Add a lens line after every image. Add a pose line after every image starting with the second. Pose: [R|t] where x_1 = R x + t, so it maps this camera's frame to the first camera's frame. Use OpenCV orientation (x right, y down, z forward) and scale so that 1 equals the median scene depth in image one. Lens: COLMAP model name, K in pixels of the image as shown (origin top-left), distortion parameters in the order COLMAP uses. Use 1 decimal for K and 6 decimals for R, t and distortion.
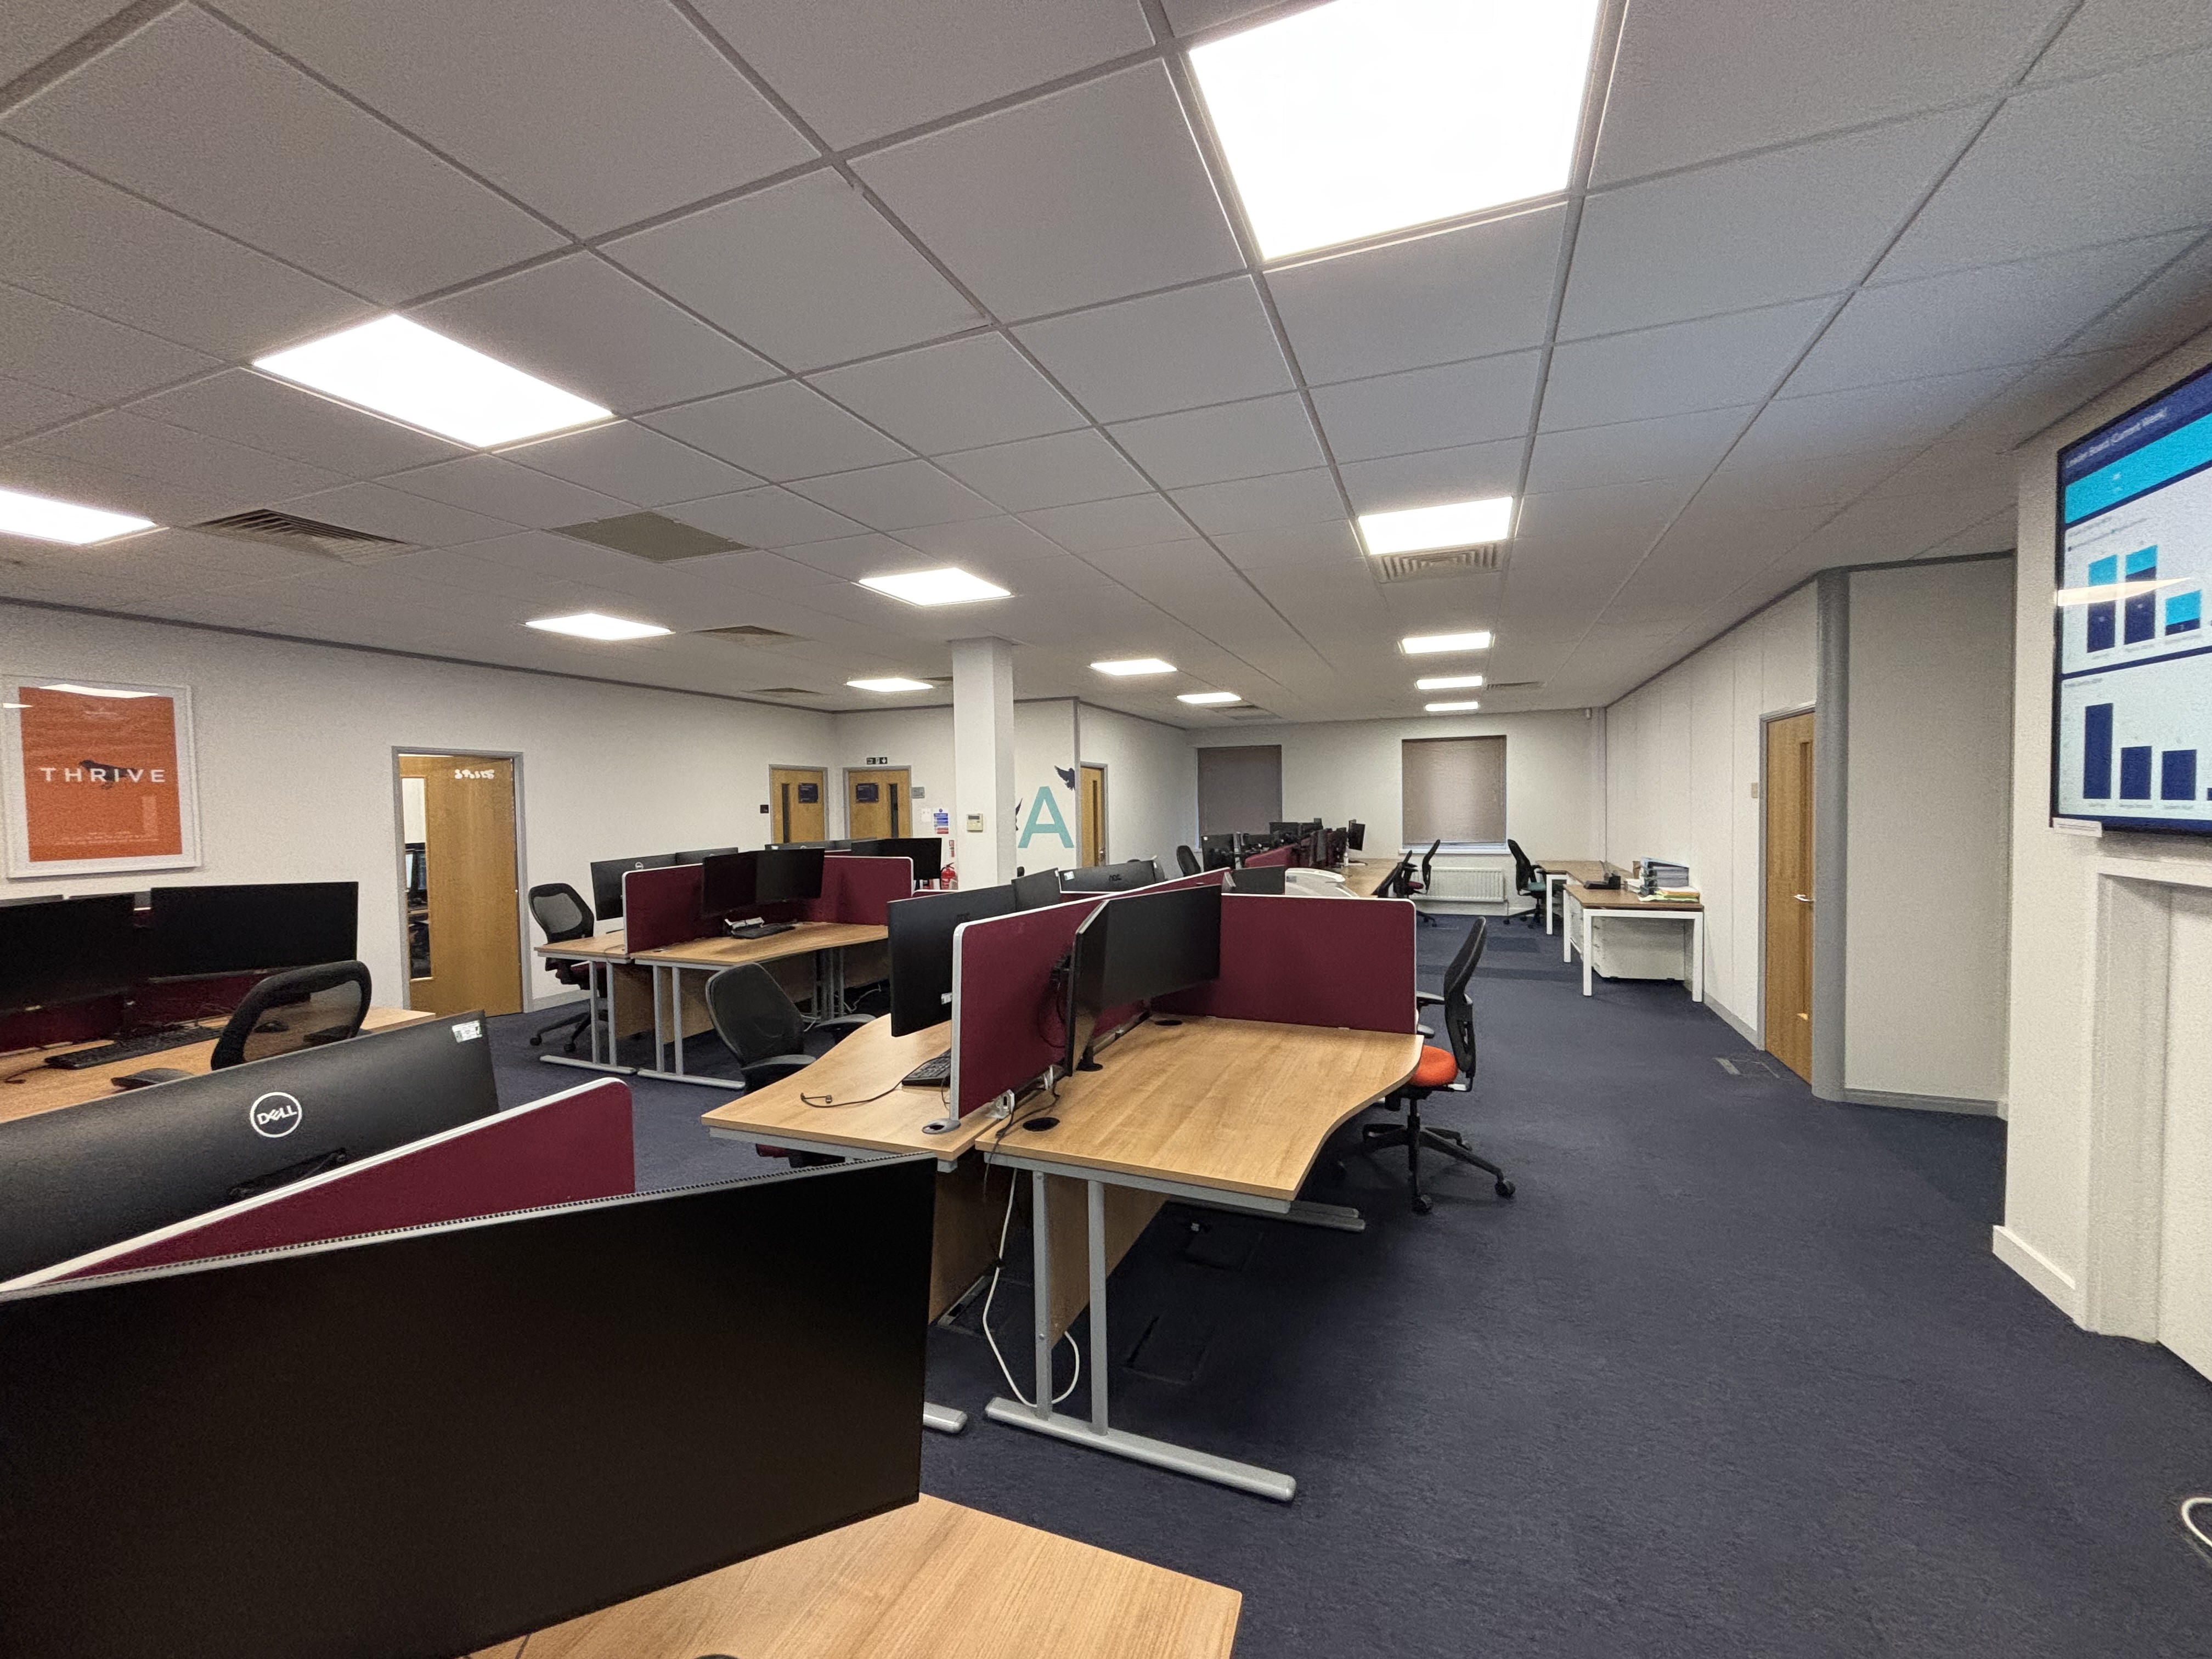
lens RADIAL K [[895.3, 0, 1101.9], [0, 895.3, 823.6], [0, 0, 1]] dist [0.002681, -0.001449]
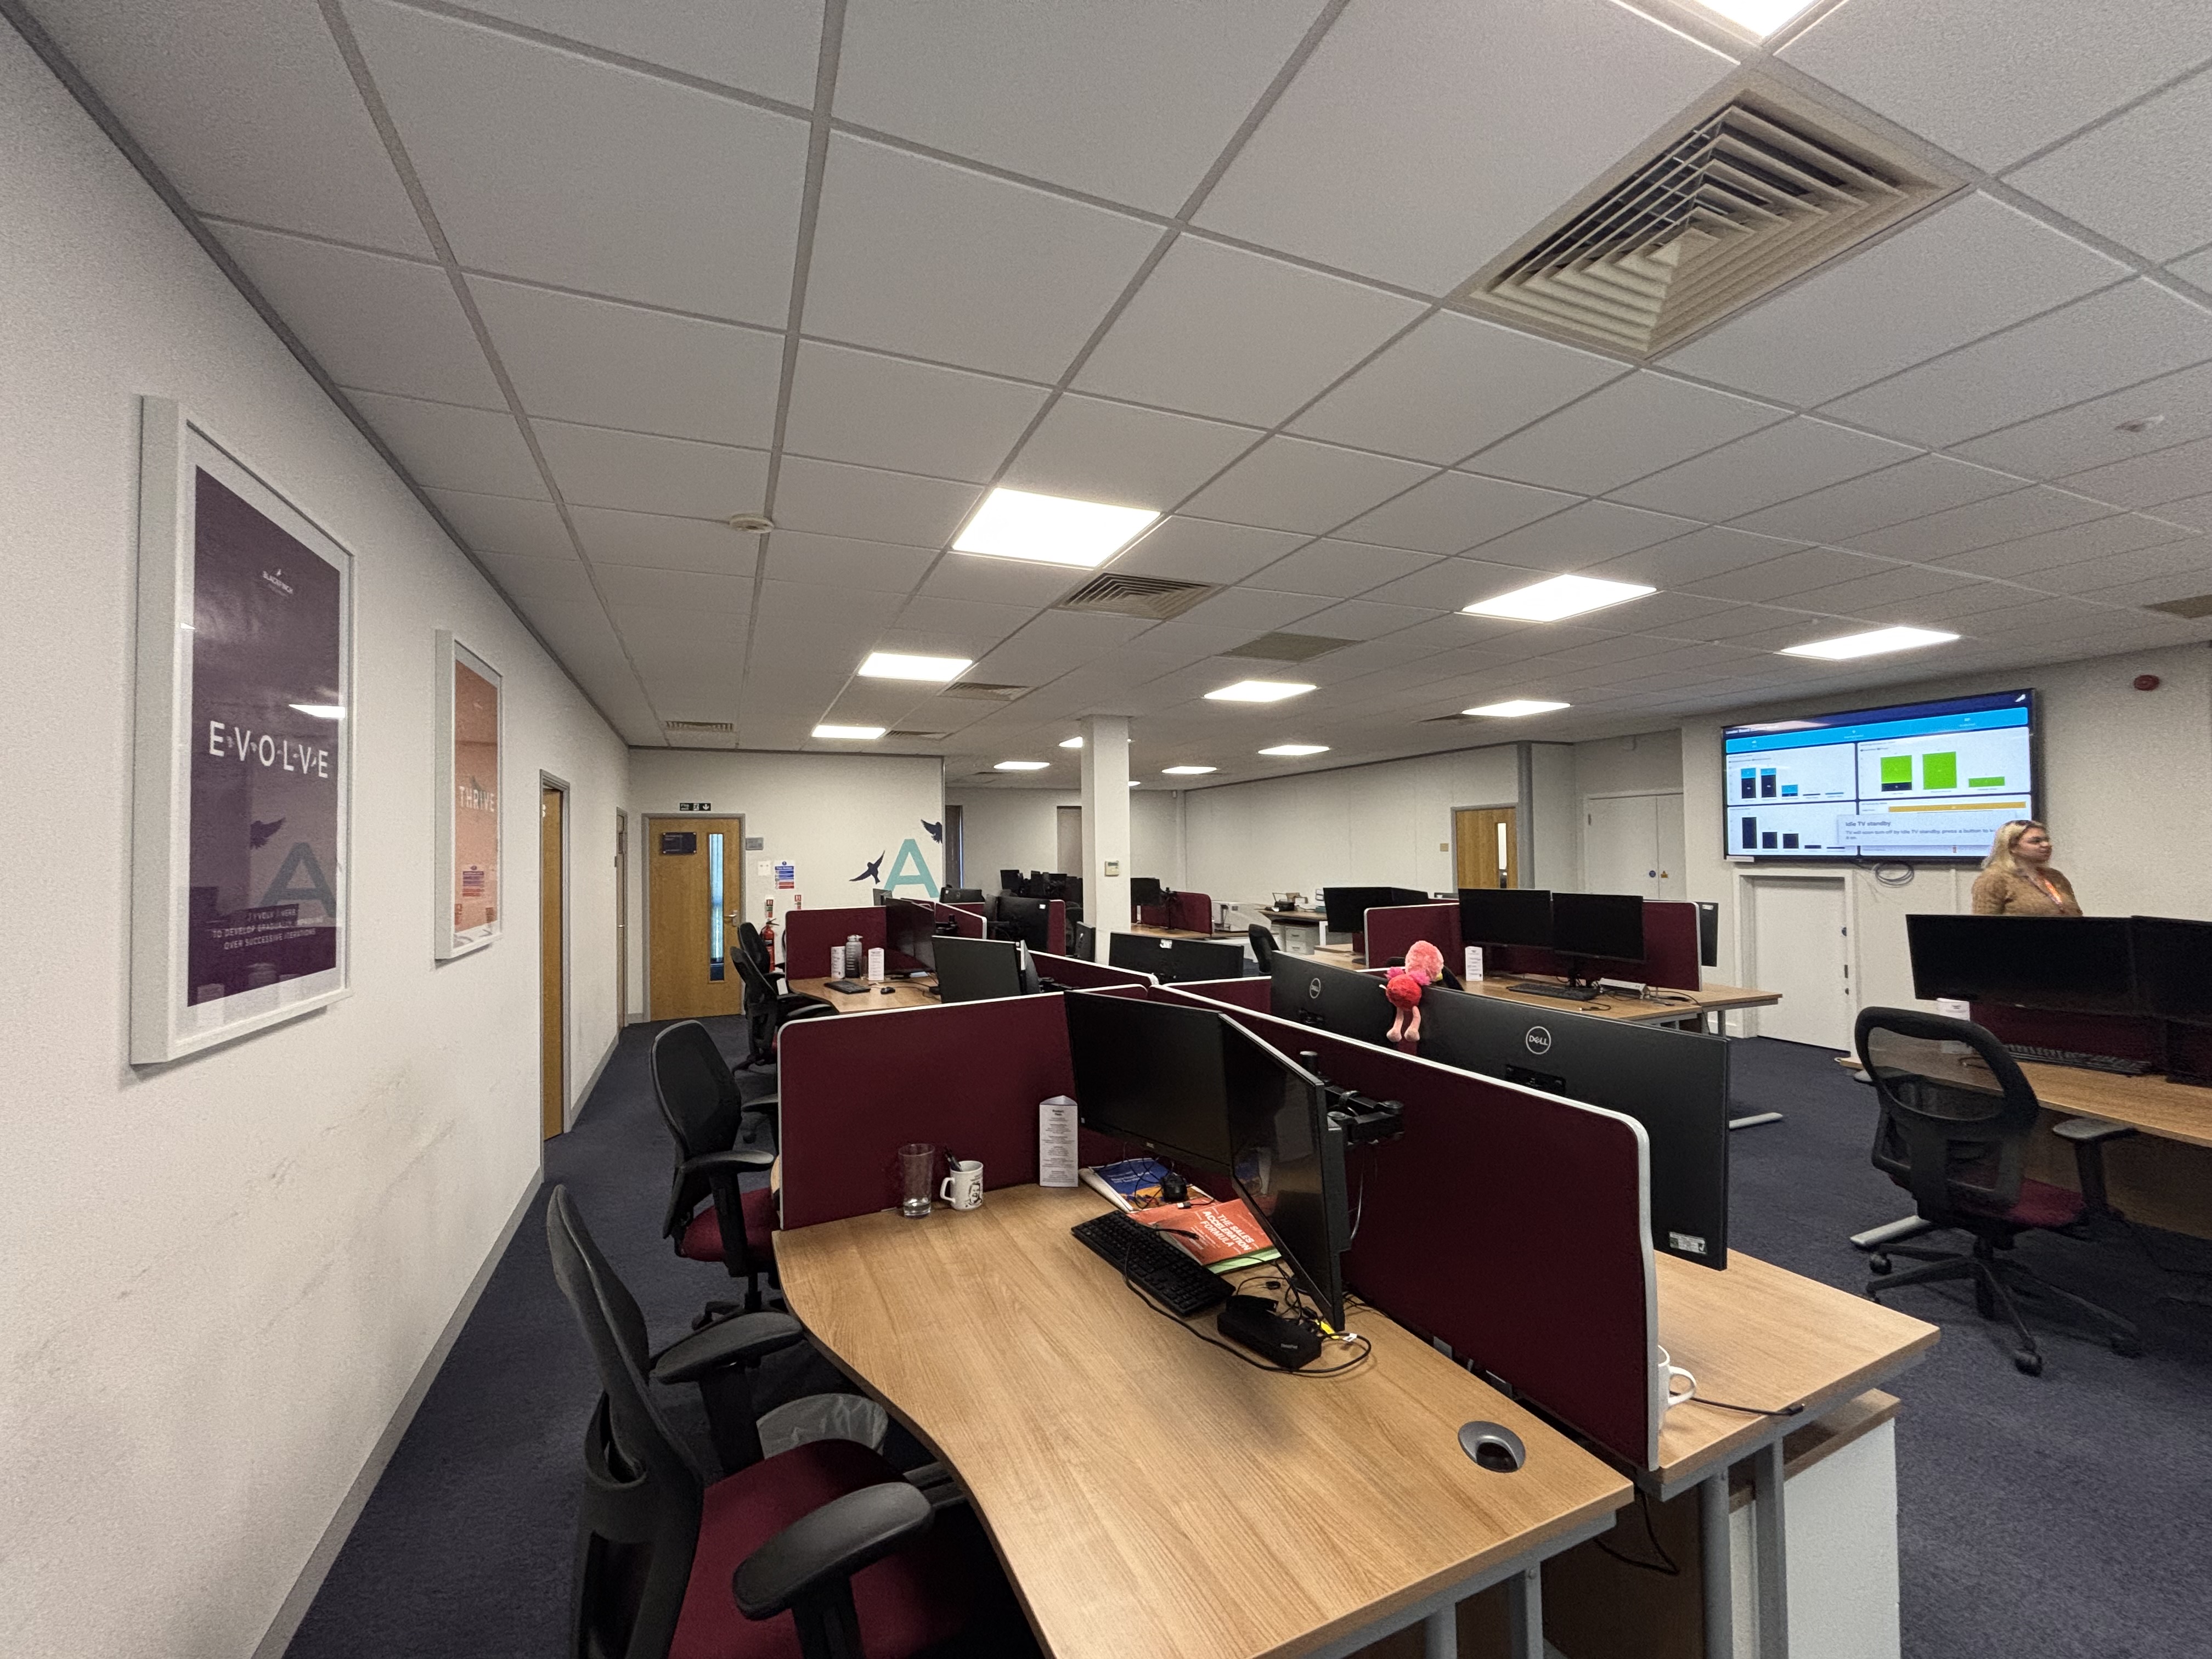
lens RADIAL K [[895.3, 0, 1109.7], [0, 895.3, 832.1], [0, 0, 1]] dist [0.002681, -0.001449]
pose [[0.704239, 0.022280, 0.709613, -1.231982], [0.019246, 0.998541, -0.050452, 0.013474], [-0.709702, 0.049188, 0.702783, 0.206496]]
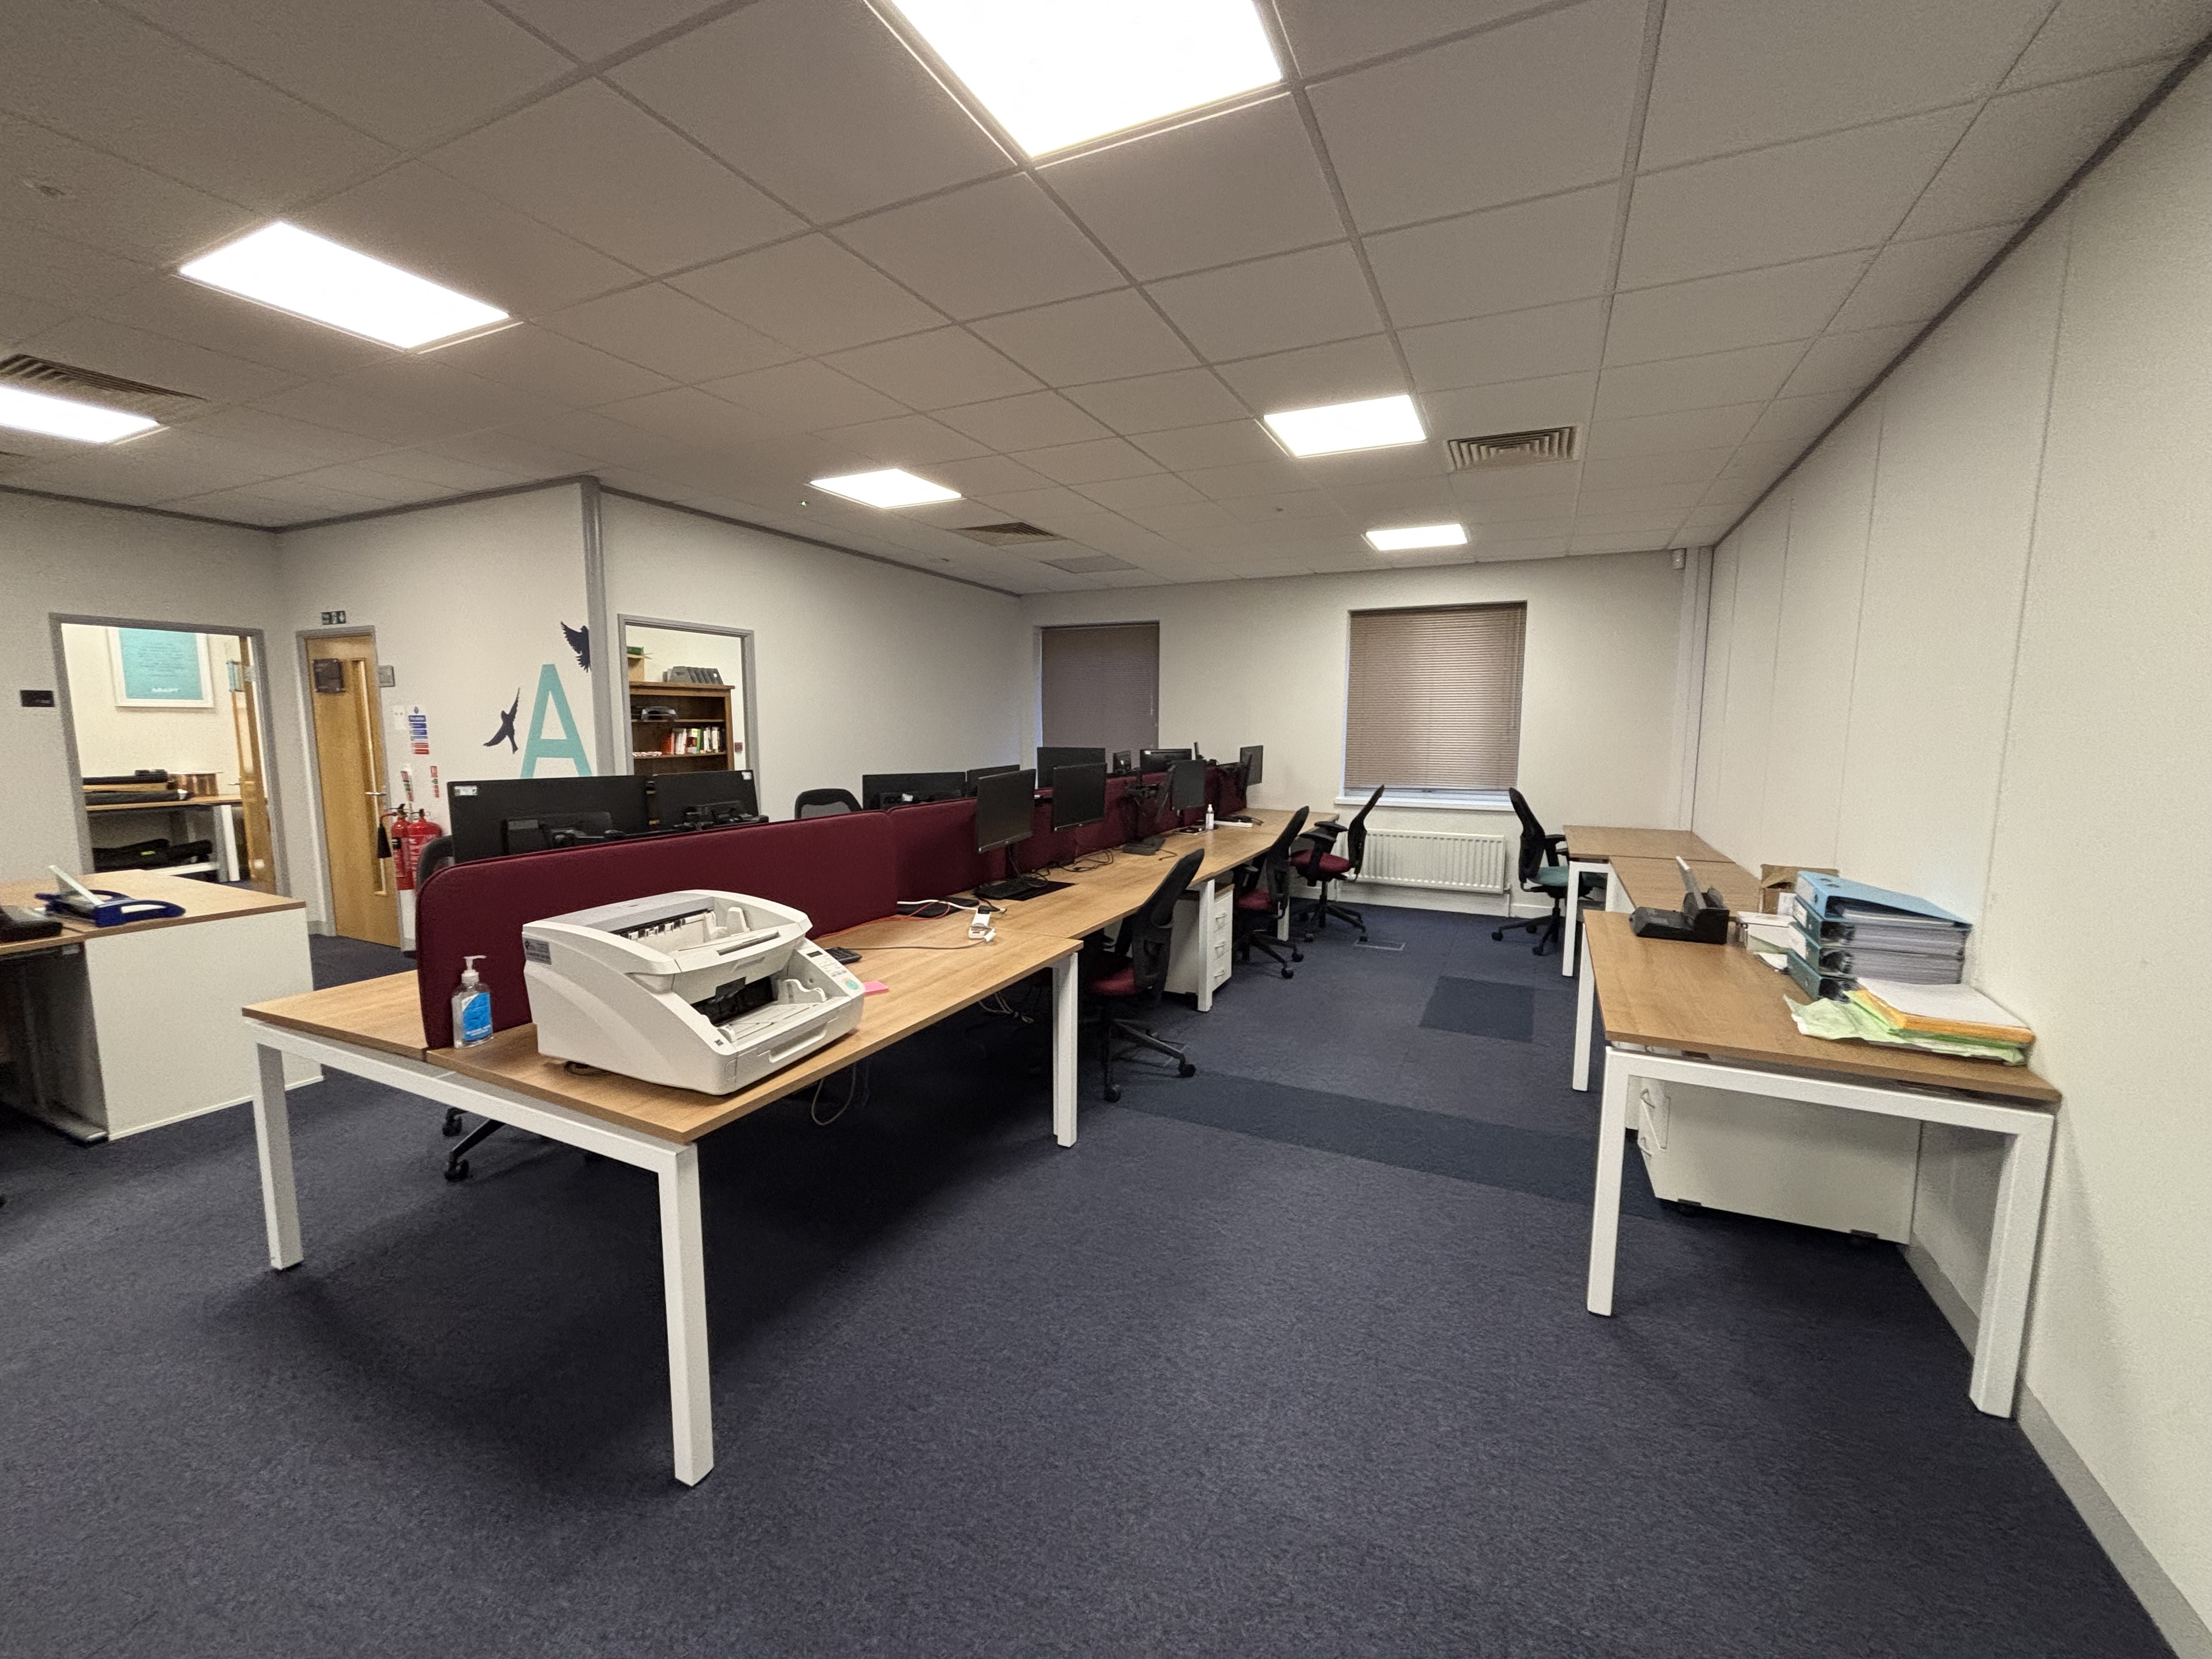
lens RADIAL K [[895.3, 0, 1108.1], [0, 895.3, 824.3], [0, 0, 1]] dist [0.002681, -0.001449]
pose [[0.997786, 0.027427, -0.060591, 0.548158], [-0.021836, 0.995604, 0.091080, -0.009206], [0.062823, -0.089555, 0.993999, 0.987517]]
